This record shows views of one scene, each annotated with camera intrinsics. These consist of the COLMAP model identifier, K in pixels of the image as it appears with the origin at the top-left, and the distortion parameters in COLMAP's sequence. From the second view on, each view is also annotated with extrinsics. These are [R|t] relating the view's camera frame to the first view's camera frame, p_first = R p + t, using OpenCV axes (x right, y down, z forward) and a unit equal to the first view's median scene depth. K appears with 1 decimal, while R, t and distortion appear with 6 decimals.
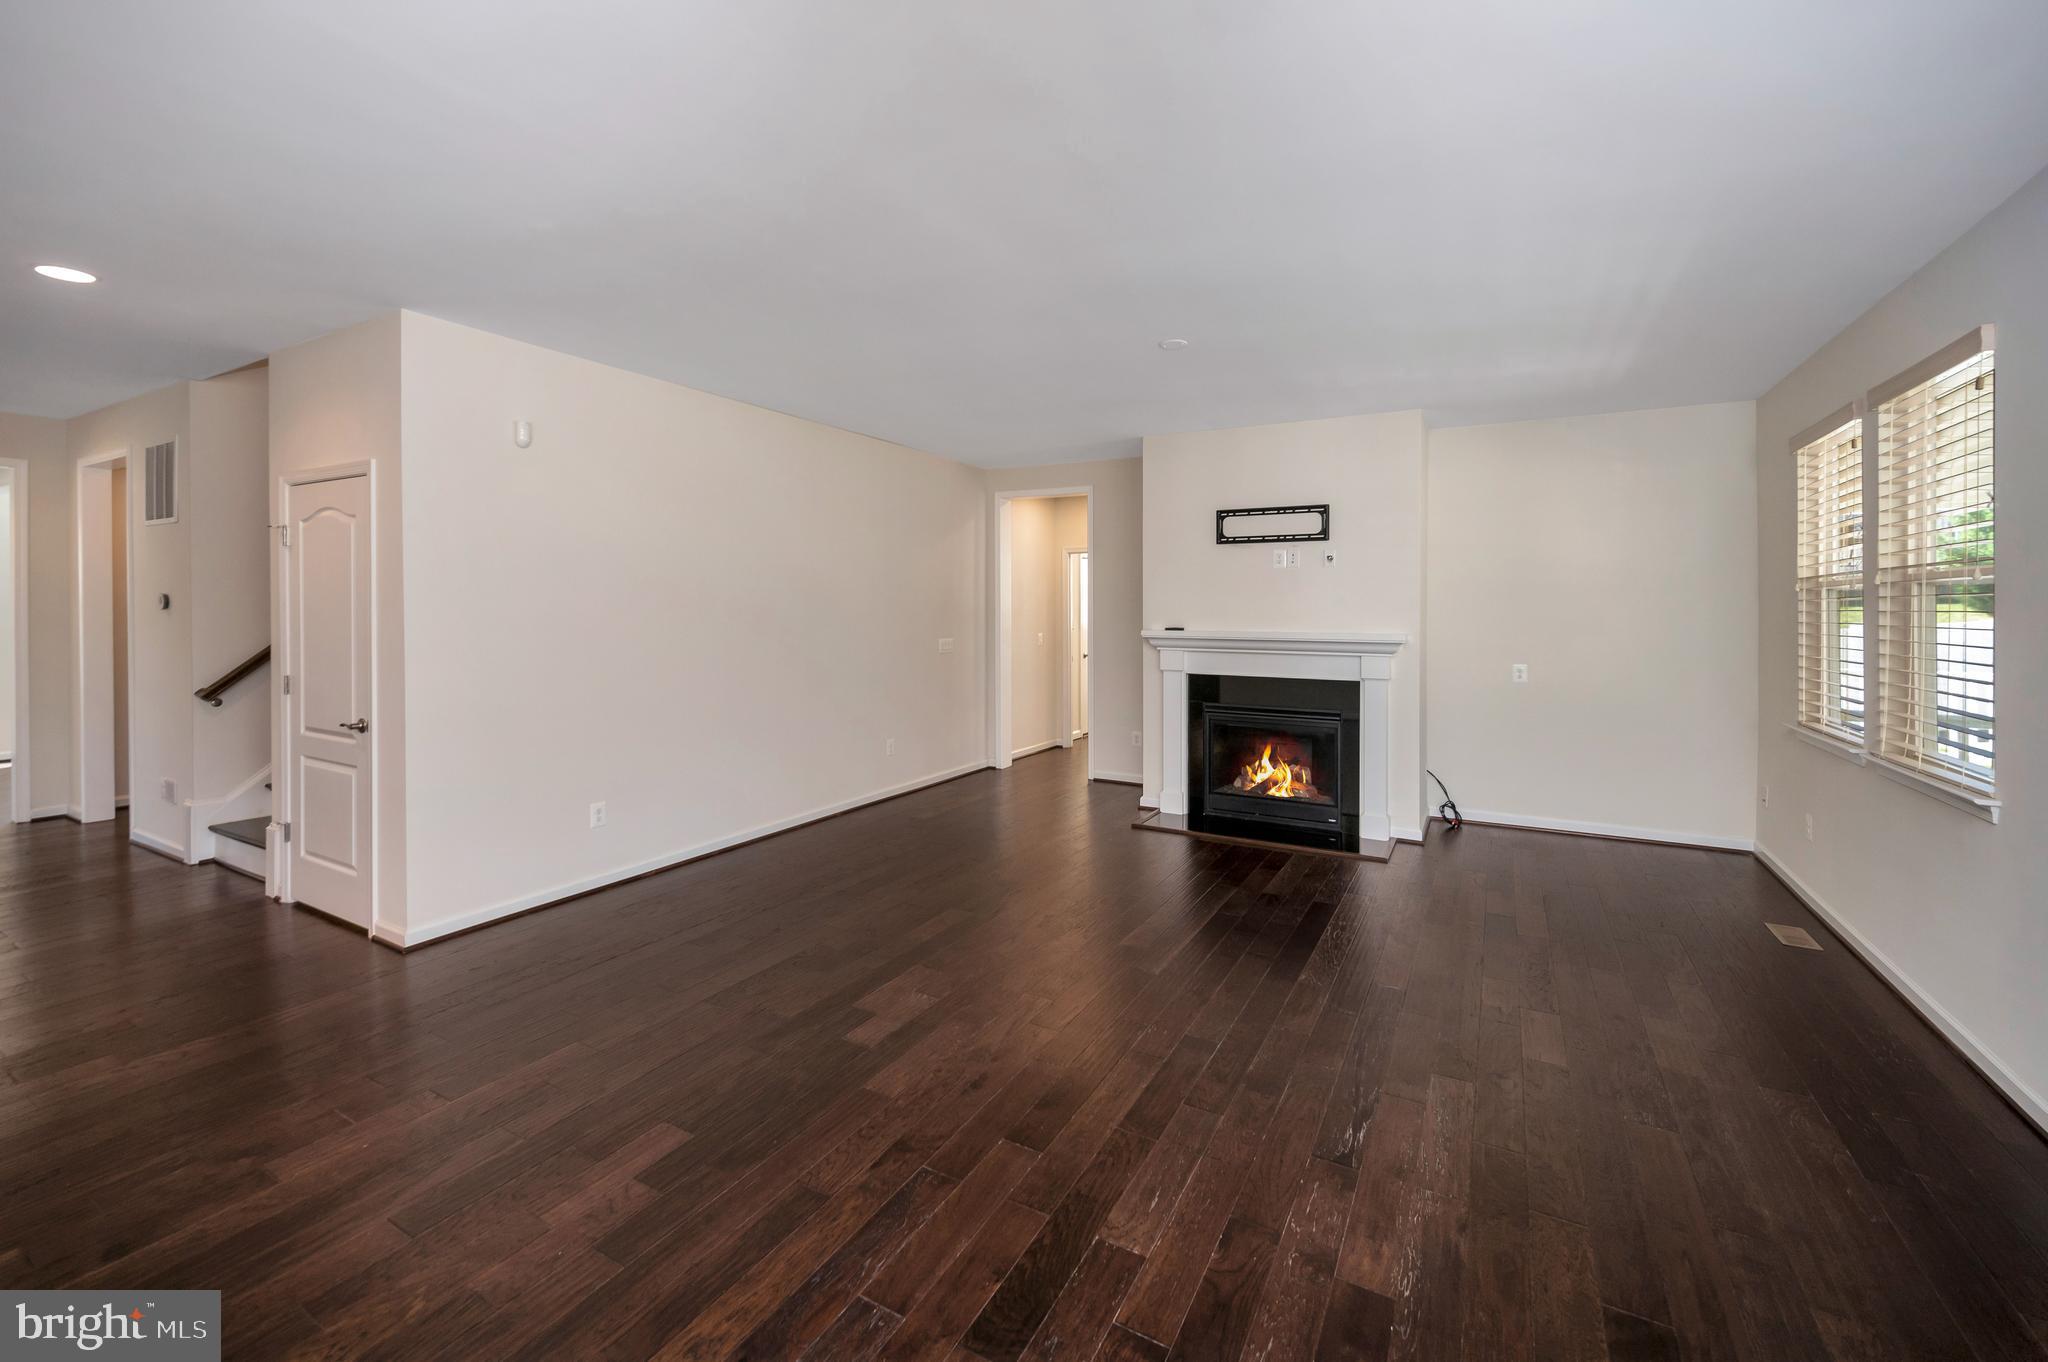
lens RADIAL K [[840.6, 0, 1032.2], [0, 840.6, 615.5], [0, 0, 1]] dist [0.002749, 0.000212]
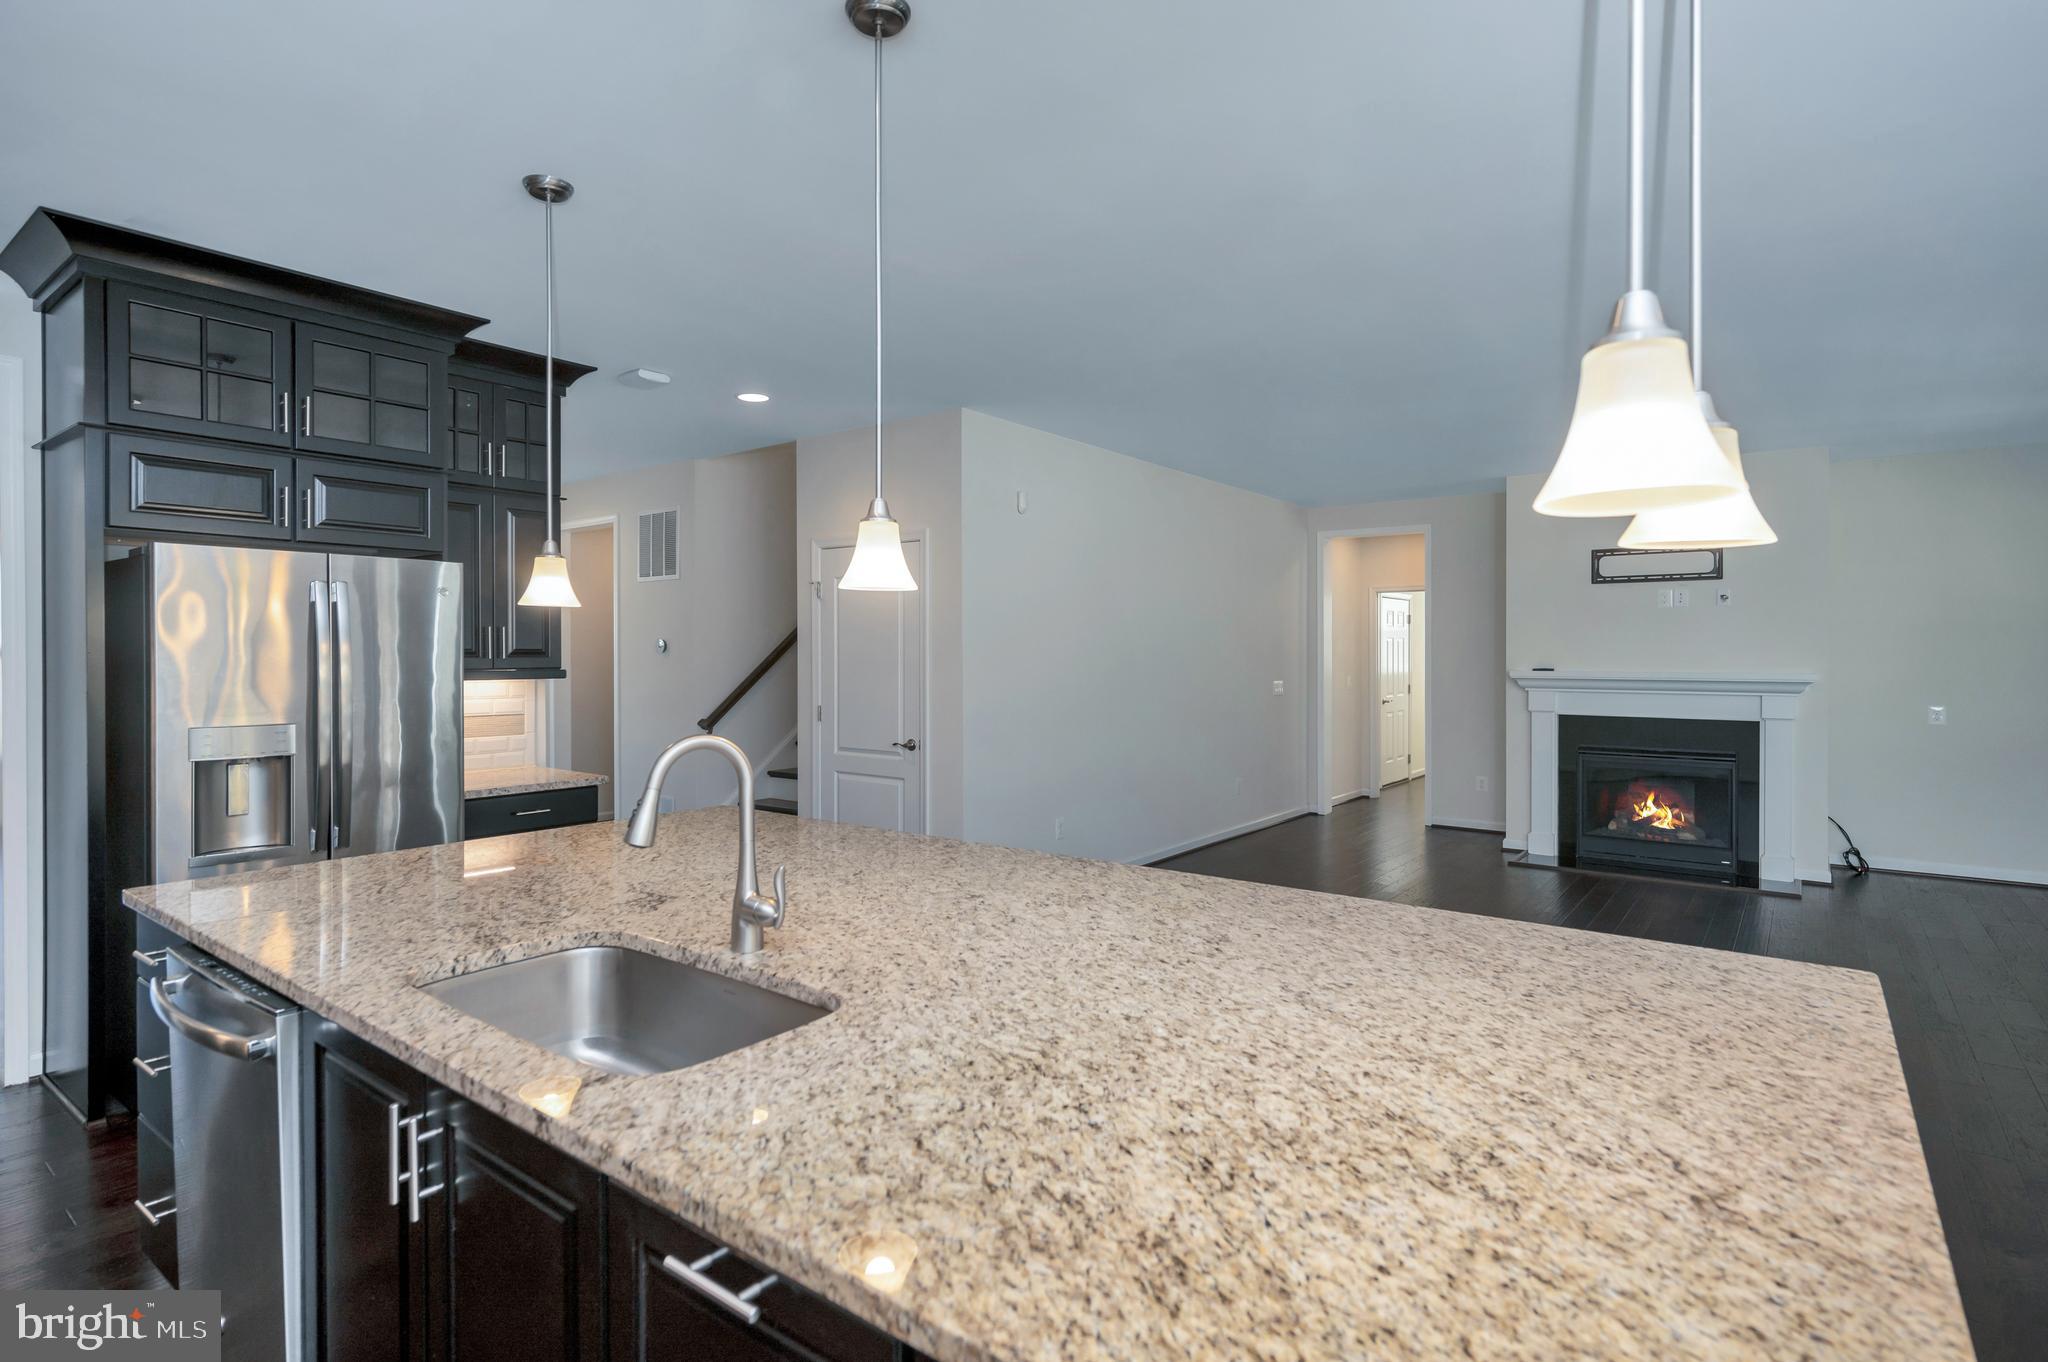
lens RADIAL K [[1022.4, 0, 1025.3], [0, 1022.4, 663.0], [0, 0, 1]] dist [0.000705, 0.000095]
pose [[0.989171, -0.001636, -0.146761, -0.282965], [0.001601, 0.999999, -0.000360, 0.008355], [0.146761, 0.000121, 0.989172, -0.311830]]
